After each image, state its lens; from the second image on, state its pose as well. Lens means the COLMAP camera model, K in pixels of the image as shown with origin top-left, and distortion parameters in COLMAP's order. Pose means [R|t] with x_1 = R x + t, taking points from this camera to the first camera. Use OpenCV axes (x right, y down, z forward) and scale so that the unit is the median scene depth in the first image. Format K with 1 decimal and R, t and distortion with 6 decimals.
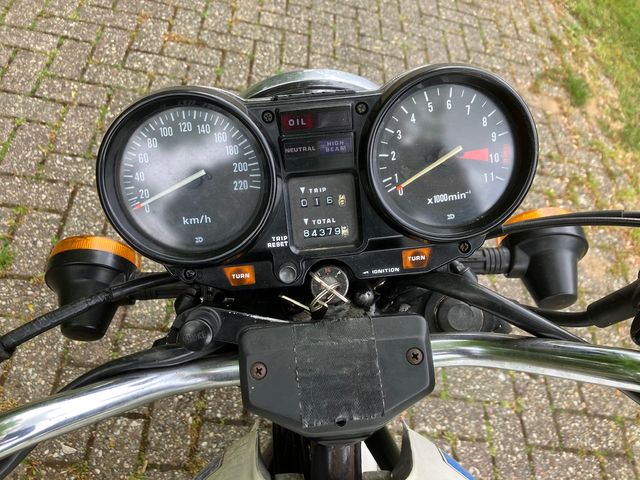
lens RADIAL K [[536.3, 0, 320.6], [0, 536.3, 235.2], [0, 0, 1]] dist [0.007357, -0.007515]
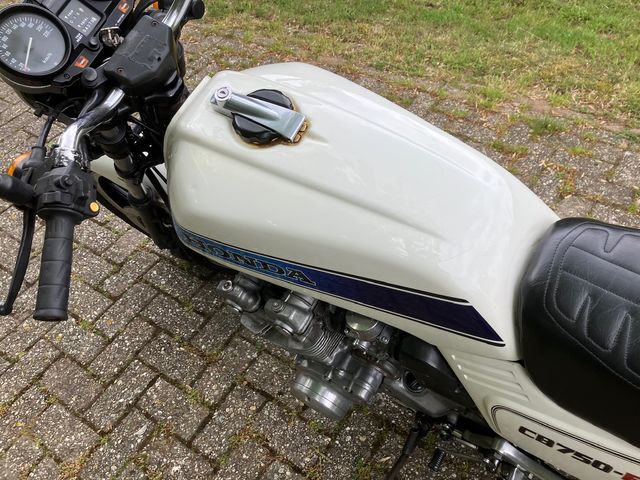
lens RADIAL K [[536.3, 0, 320.6], [0, 536.3, 235.2], [0, 0, 1]] dist [0.007357, -0.007515]
pose [[0.505789, -0.803644, 0.313581, -0.240302], [0.809971, 0.567501, 0.147953, 0.248635], [-0.296859, 0.179159, 0.937964, -0.331500]]
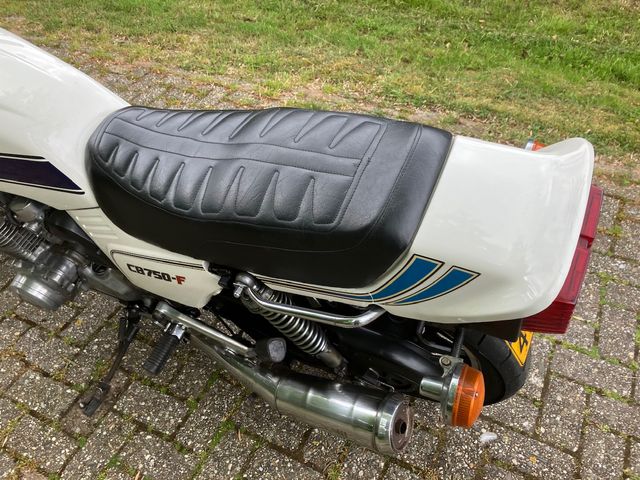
lens RADIAL K [[536.3, 0, 320.6], [0, 536.3, 235.2], [0, 0, 1]] dist [0.007357, -0.007515]
pose [[0.410517, -0.807966, 0.422689, -0.303918], [0.820974, 0.529230, 0.214286, 0.688929], [-0.396835, 0.259049, 0.880577, -0.665103]]
